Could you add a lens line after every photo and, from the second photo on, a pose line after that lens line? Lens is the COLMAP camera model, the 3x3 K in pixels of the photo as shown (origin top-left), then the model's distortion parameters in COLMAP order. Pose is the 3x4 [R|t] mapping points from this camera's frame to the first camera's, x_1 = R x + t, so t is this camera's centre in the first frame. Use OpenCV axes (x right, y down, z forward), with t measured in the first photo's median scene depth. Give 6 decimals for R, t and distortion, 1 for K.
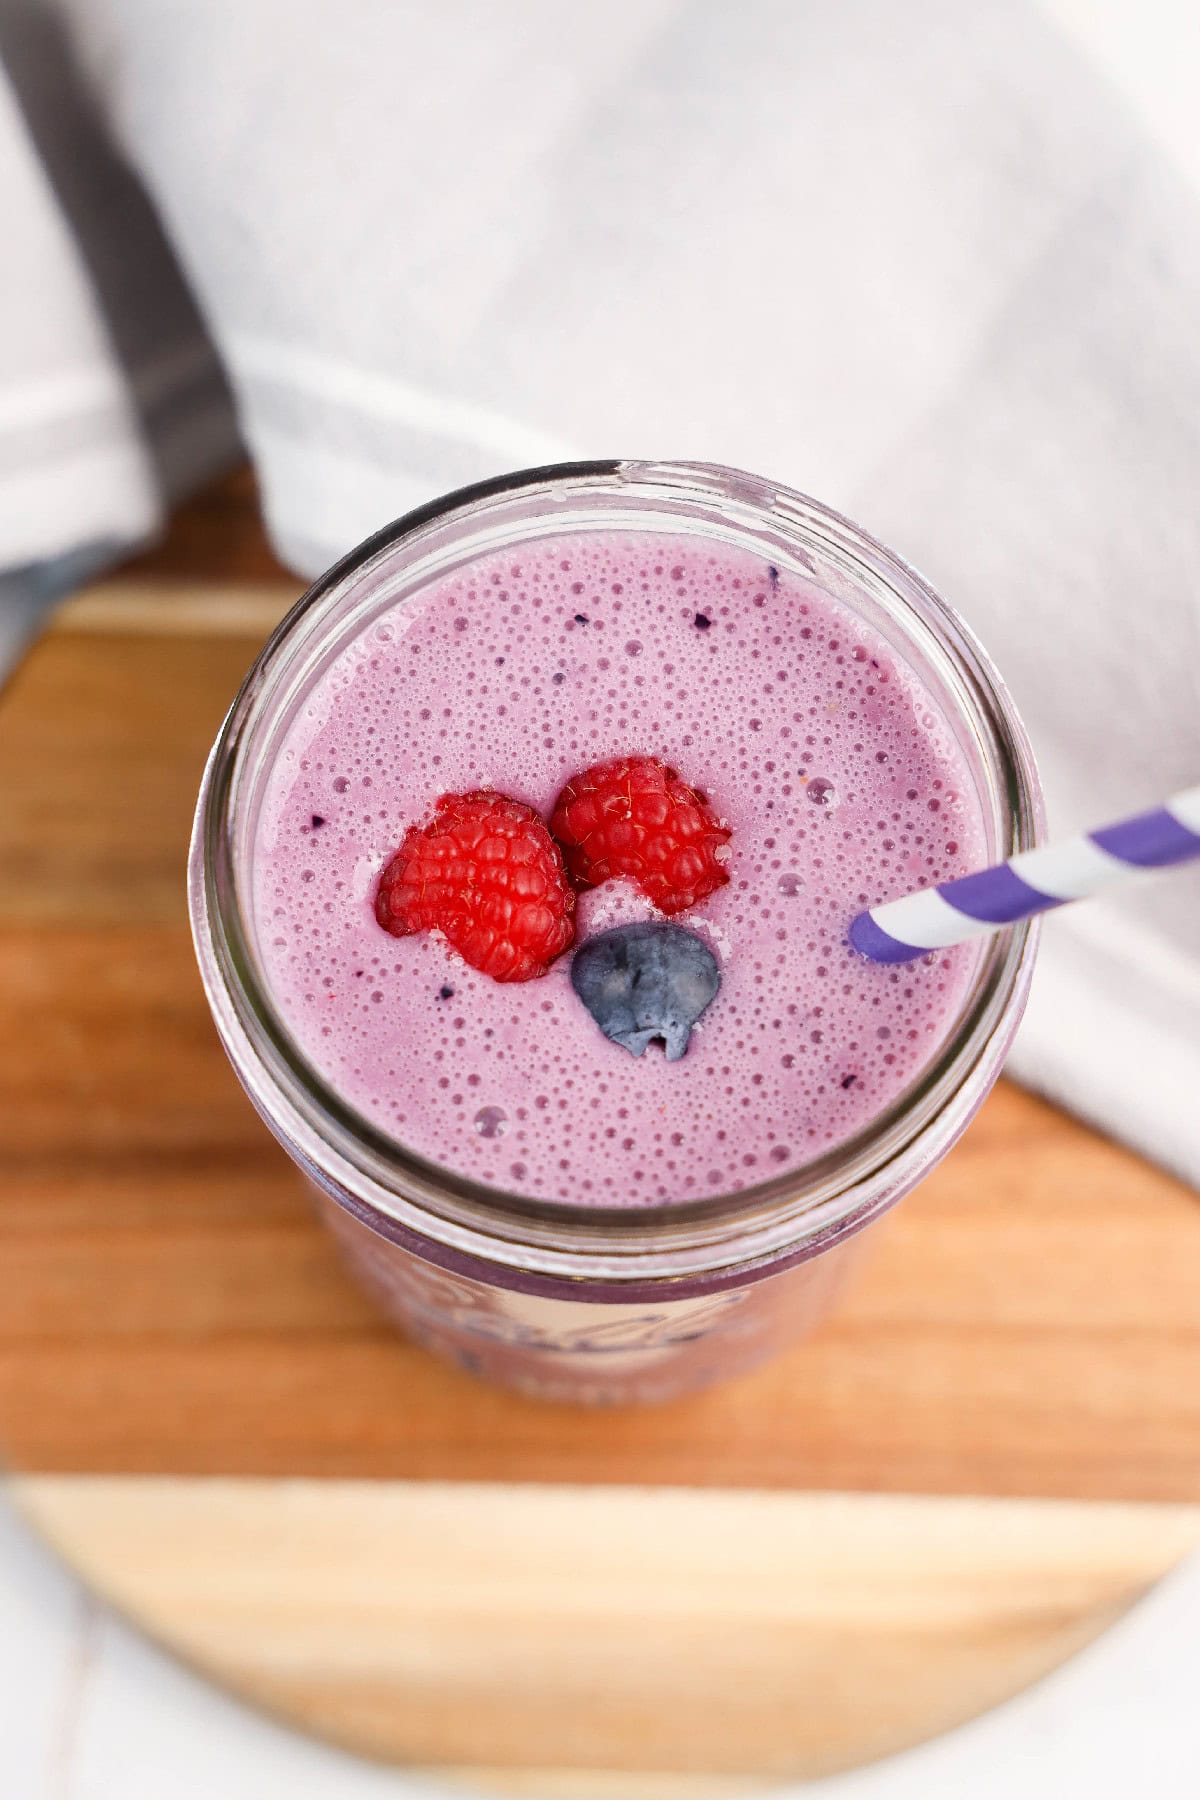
lens RADIAL K [[3393.5, 0, 600.0], [0, 3393.5, 900.0], [0, 0, 1]] dist [0.001714, -0.148520]
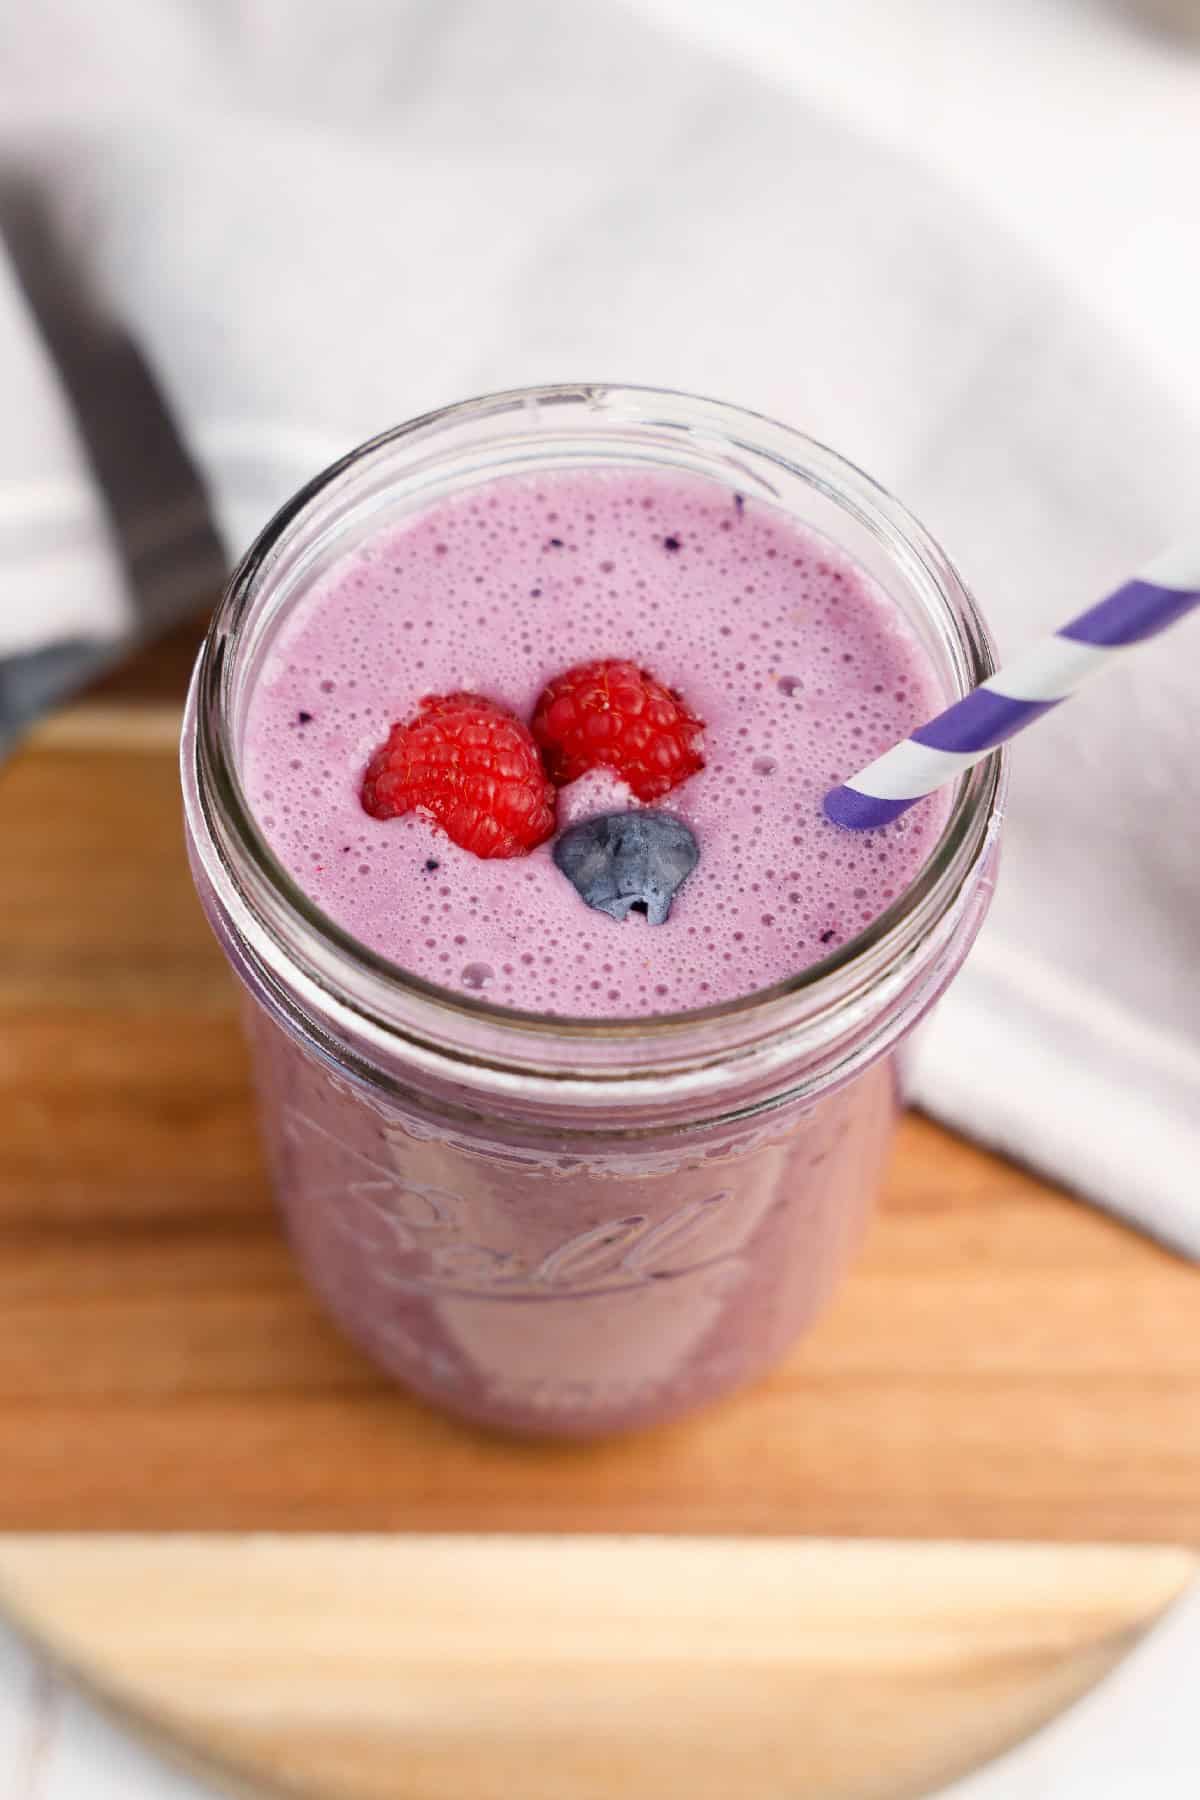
lens RADIAL K [[3393.5, 0, 600.0], [0, 3393.5, 900.0], [0, 0, 1]] dist [0.001714, -0.148520]
pose [[0.999467, -0.009313, 0.031295, -0.026376], [0.015753, 0.977067, -0.212348, 0.252150], [-0.028599, 0.212728, 0.976693, 0.001456]]
